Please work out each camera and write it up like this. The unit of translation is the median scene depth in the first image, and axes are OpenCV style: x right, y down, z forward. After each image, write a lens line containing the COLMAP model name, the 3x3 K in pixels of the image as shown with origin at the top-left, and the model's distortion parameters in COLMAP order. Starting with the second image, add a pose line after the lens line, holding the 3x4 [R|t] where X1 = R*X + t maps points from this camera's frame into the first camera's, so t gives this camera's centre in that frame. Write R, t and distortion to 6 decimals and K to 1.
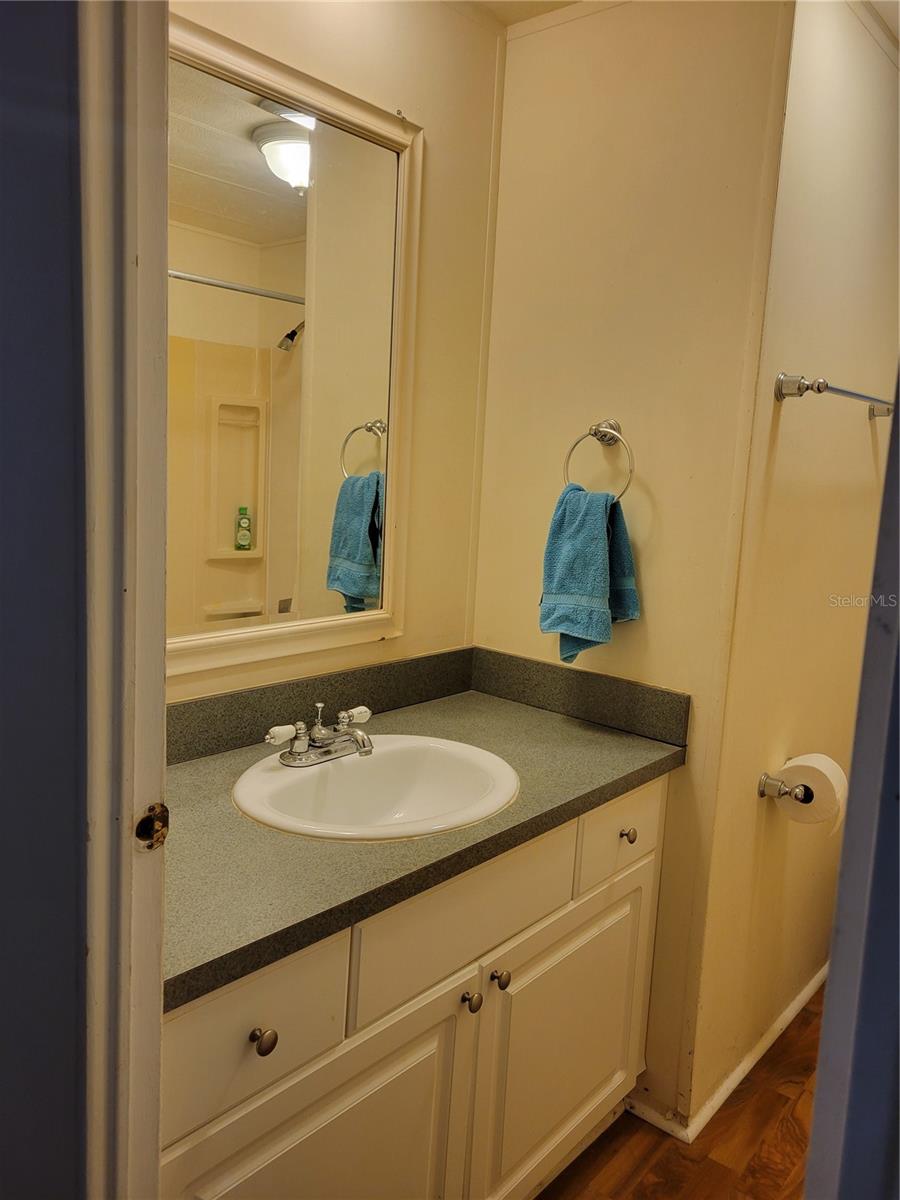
lens RADIAL K [[901.8, 0, 451.0], [0, 901.8, 591.0], [0, 0, 1]] dist [0.049942, -0.029042]
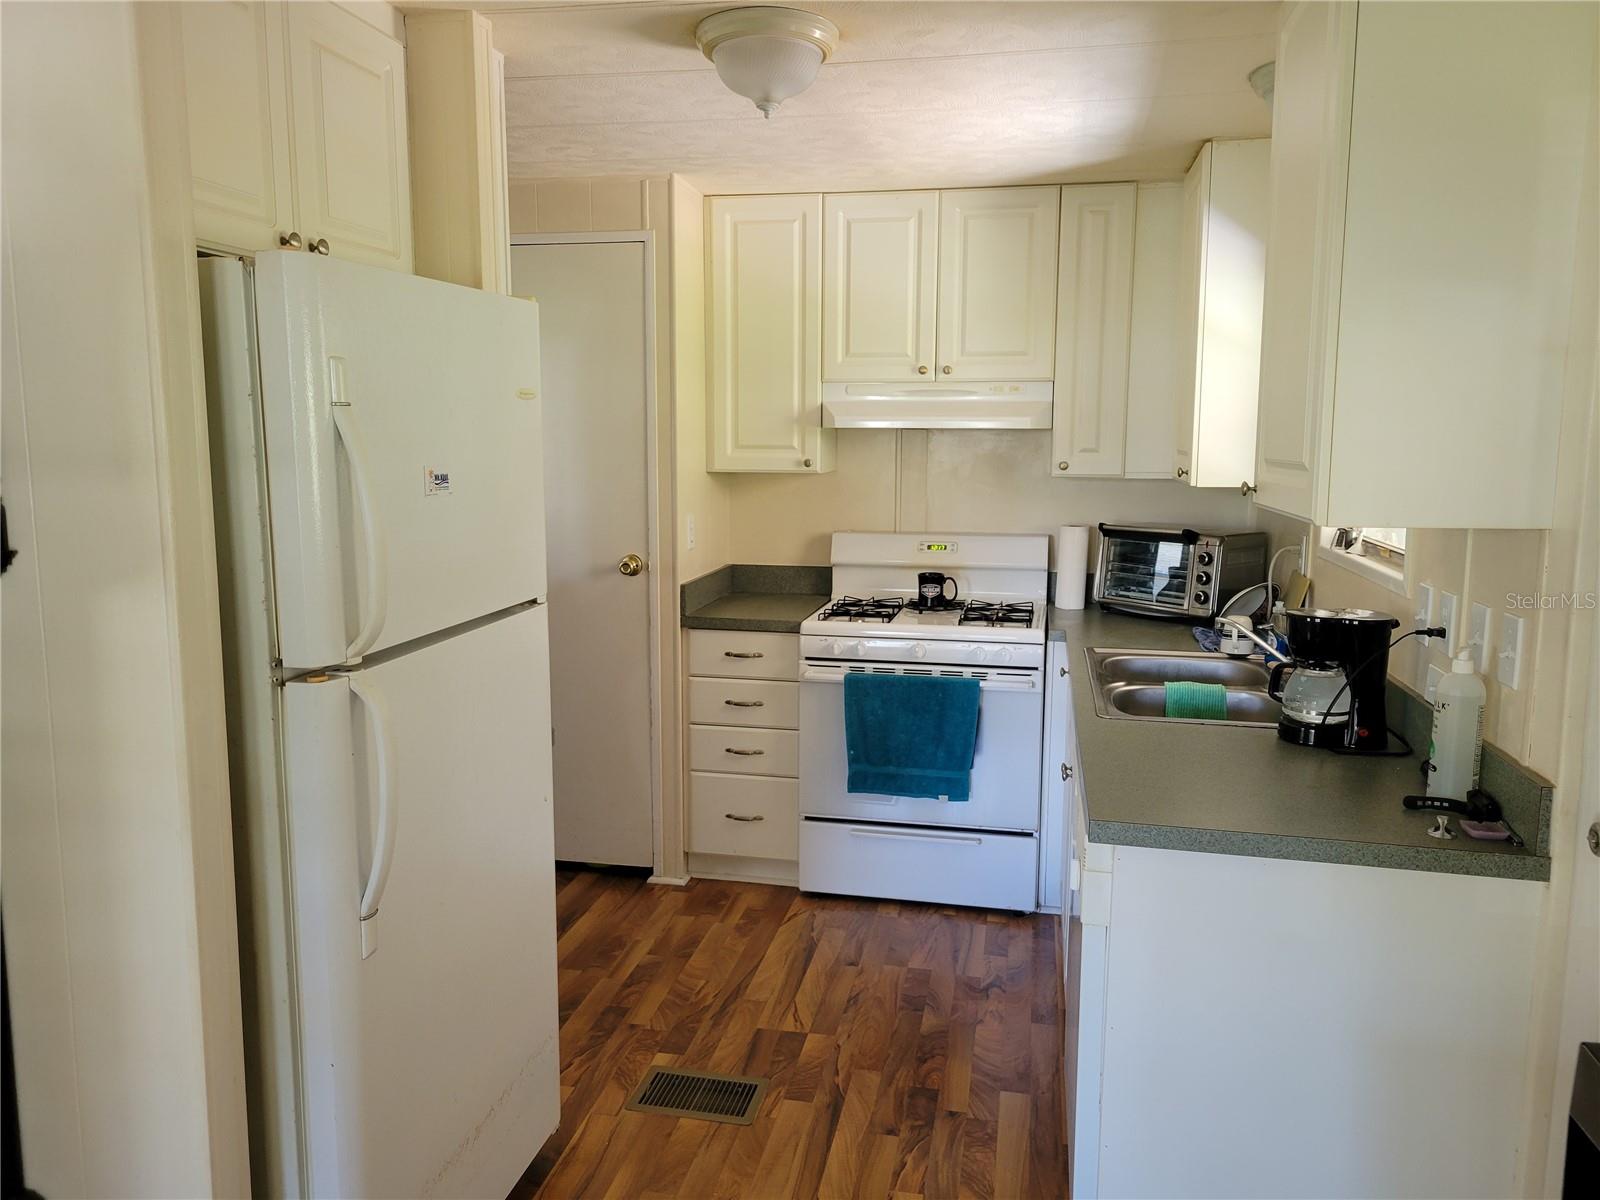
lens RADIAL K [[1202.4, 0, 797.7], [0, 1202.4, 595.5], [0, 0, 1]] dist [0.049942, -0.029042]
pose [[-0.874978, 0.019211, -0.483782, 1.218849], [-0.110858, 0.964718, 0.238809, -0.310214], [0.471300, 0.262583, -0.841977, 1.940962]]
